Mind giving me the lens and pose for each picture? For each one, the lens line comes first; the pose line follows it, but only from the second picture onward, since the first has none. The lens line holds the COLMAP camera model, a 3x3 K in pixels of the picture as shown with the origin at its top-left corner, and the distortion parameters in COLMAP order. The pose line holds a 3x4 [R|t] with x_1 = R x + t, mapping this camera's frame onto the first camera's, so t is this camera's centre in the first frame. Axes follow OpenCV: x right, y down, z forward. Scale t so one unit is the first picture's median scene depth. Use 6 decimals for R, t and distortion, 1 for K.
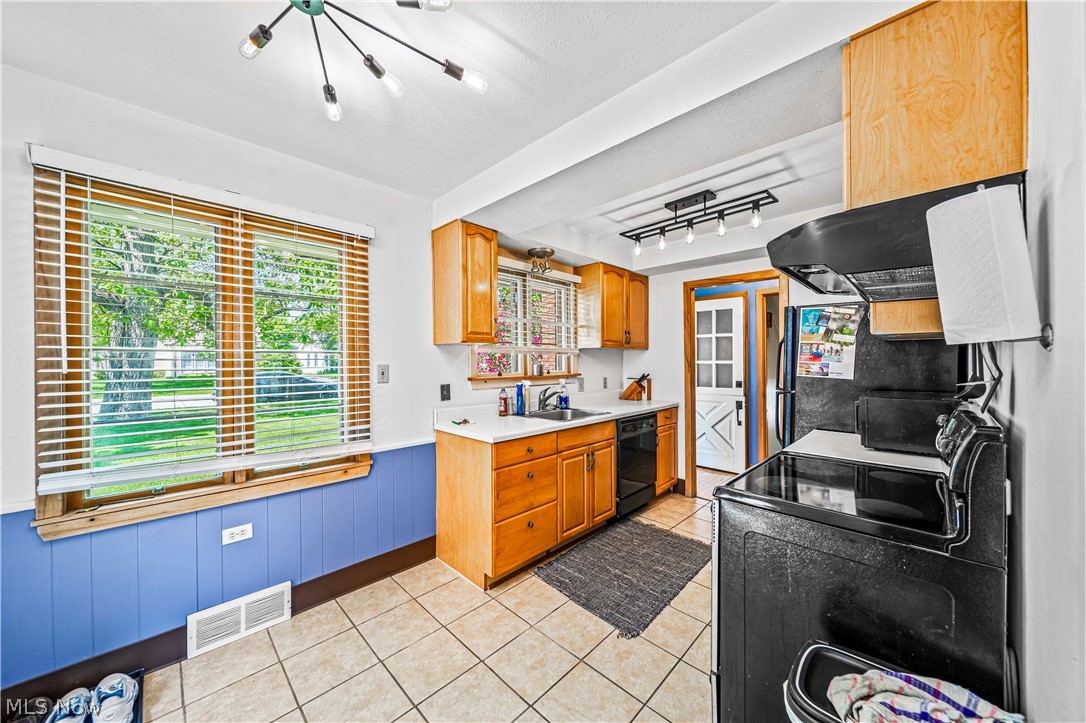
lens RADIAL K [[376.3, 0, 548.2], [0, 376.3, 361.8], [0, 0, 1]] dist [0.000203, -0.000963]
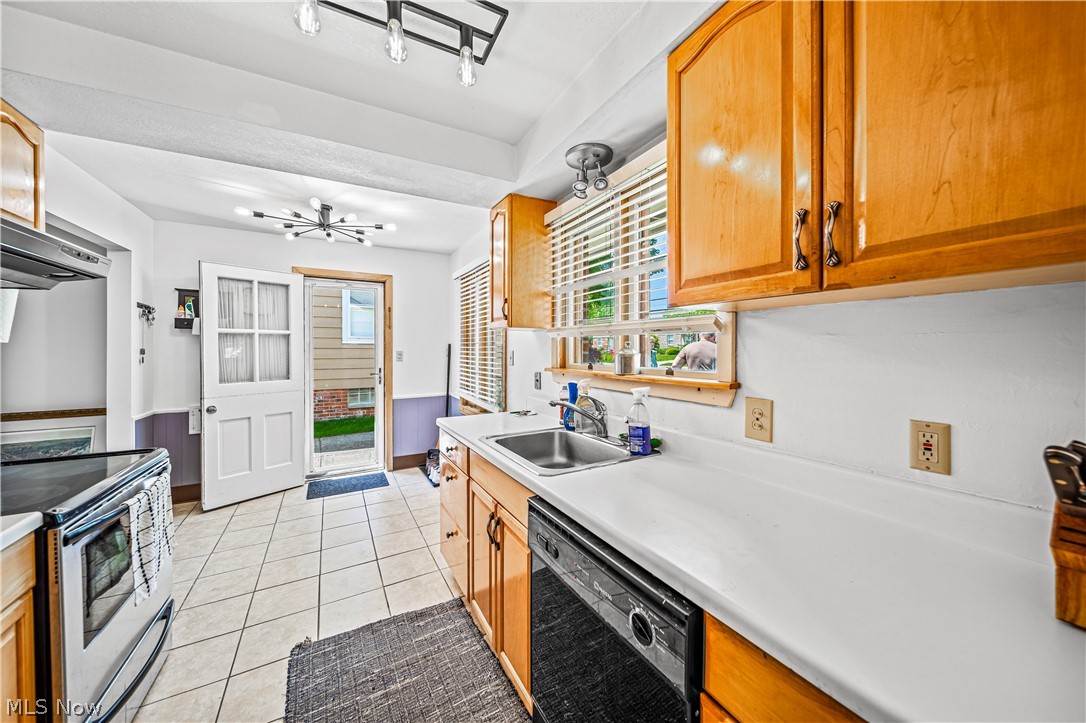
lens RADIAL K [[379.7, 0, 544.0], [0, 379.7, 352.3], [0, 0, 1]] dist [0.000360, -0.001115]
pose [[-0.287168, 0.009214, -0.957836, 0.689042], [0.002379, 0.999958, 0.008906, 0.000485], [0.957877, 0.000279, -0.287178, 1.370698]]
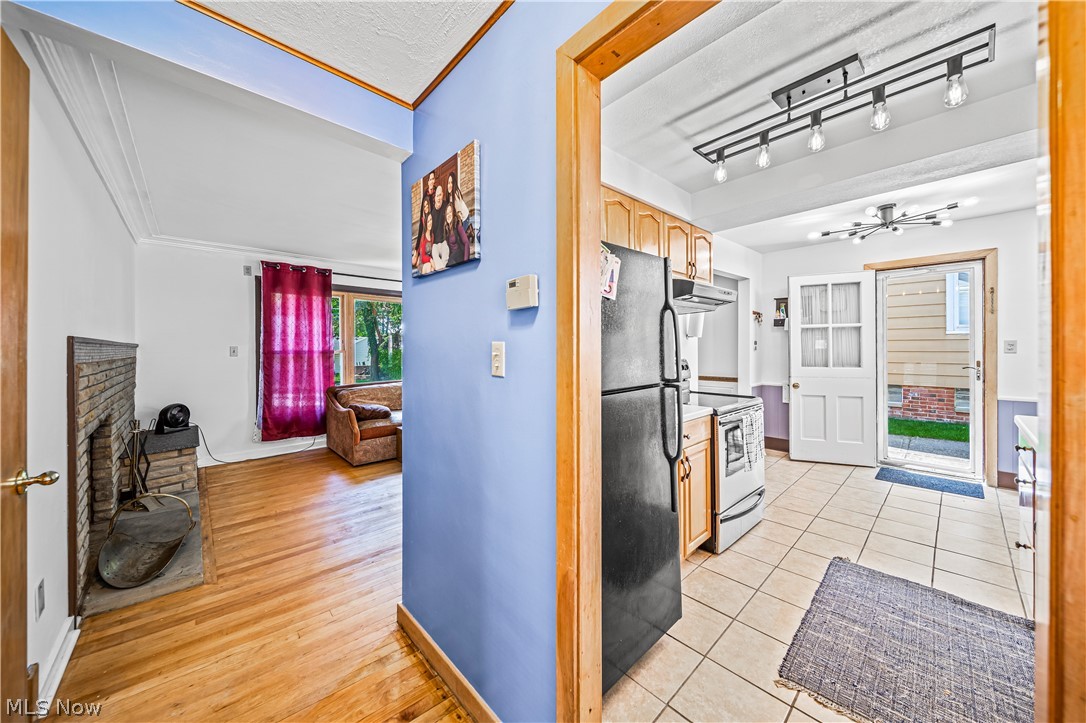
lens RADIAL K [[379.7, 0, 537.9], [0, 379.7, 347.1], [0, 0, 1]] dist [0.000360, -0.001115]
pose [[-0.997411, 0.007610, 0.071506, 0.826752], [0.007653, 0.999971, 0.000325, 0.018182], [-0.071501, 0.000871, -0.997440, 1.724993]]
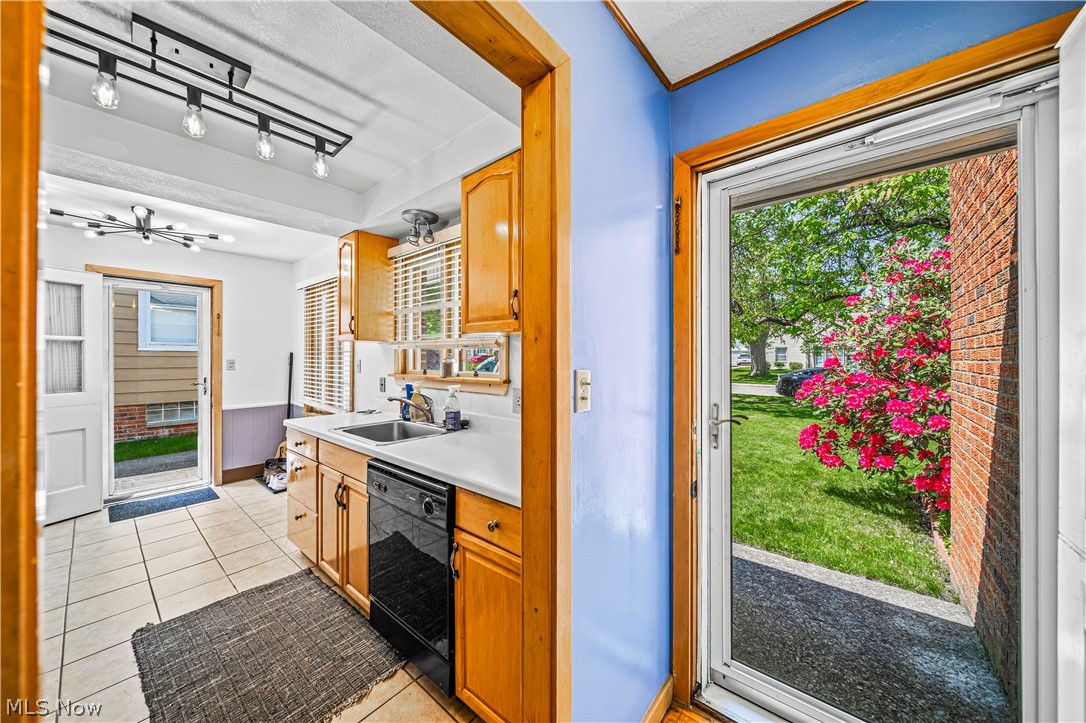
lens RADIAL K [[379.7, 0, 544.2], [0, 379.7, 359.0], [0, 0, 1]] dist [0.000360, -0.001115]
pose [[0.068528, 0.004159, -0.997641, 0.965628], [-0.000986, 0.999991, 0.004102, -0.002832], [0.997649, 0.000702, 0.068531, 1.495074]]
